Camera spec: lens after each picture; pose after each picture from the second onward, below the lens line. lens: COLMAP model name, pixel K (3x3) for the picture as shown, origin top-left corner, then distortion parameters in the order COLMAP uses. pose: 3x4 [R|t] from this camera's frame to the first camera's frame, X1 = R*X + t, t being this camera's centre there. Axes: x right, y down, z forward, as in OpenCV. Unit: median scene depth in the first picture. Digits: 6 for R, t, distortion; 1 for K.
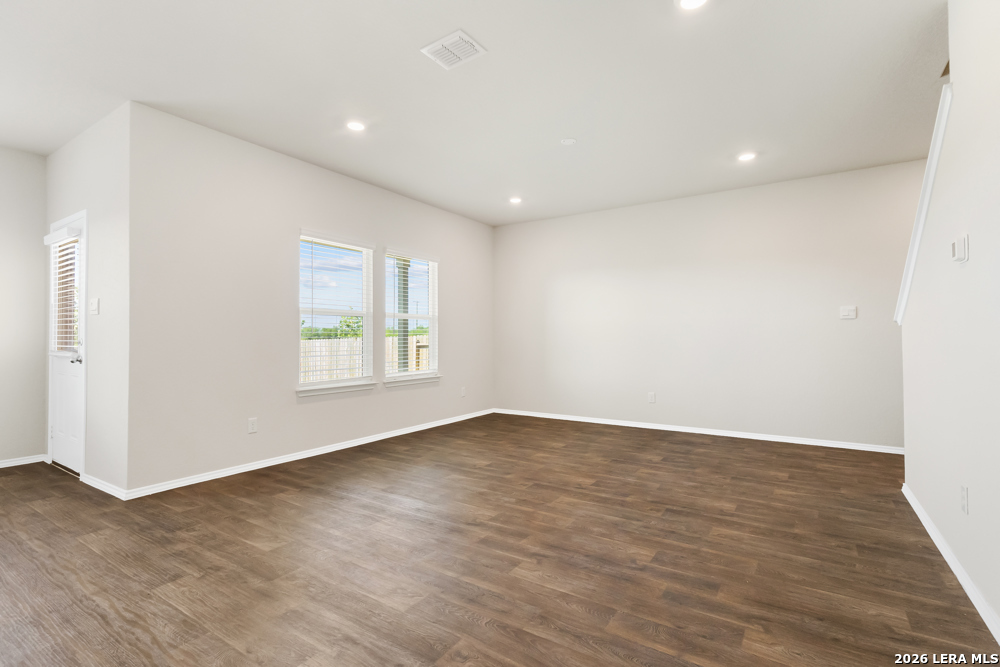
lens RADIAL K [[470.2, 0, 498.7], [0, 470.2, 327.9], [0, 0, 1]] dist [0.000656, 0.000179]
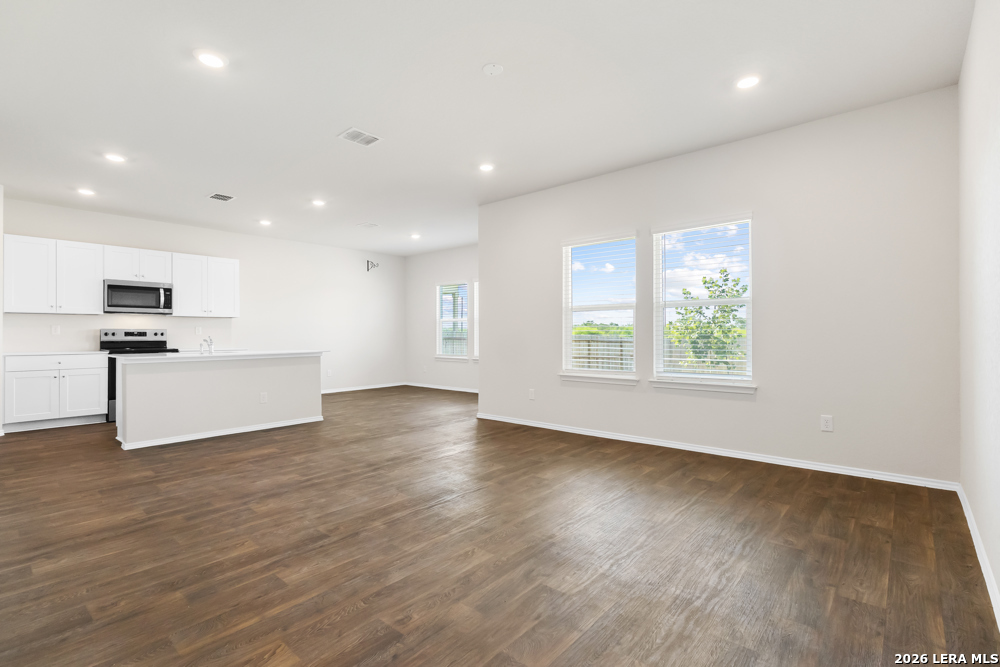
lens RADIAL K [[470.2, 0, 503.2], [0, 470.2, 338.3], [0, 0, 1]] dist [0.000656, 0.000179]
pose [[-0.131118, 0.012917, -0.991283, 1.274166], [0.025376, 0.999631, 0.009669, 0.035256], [0.991042, -0.023887, -0.131397, 1.588648]]
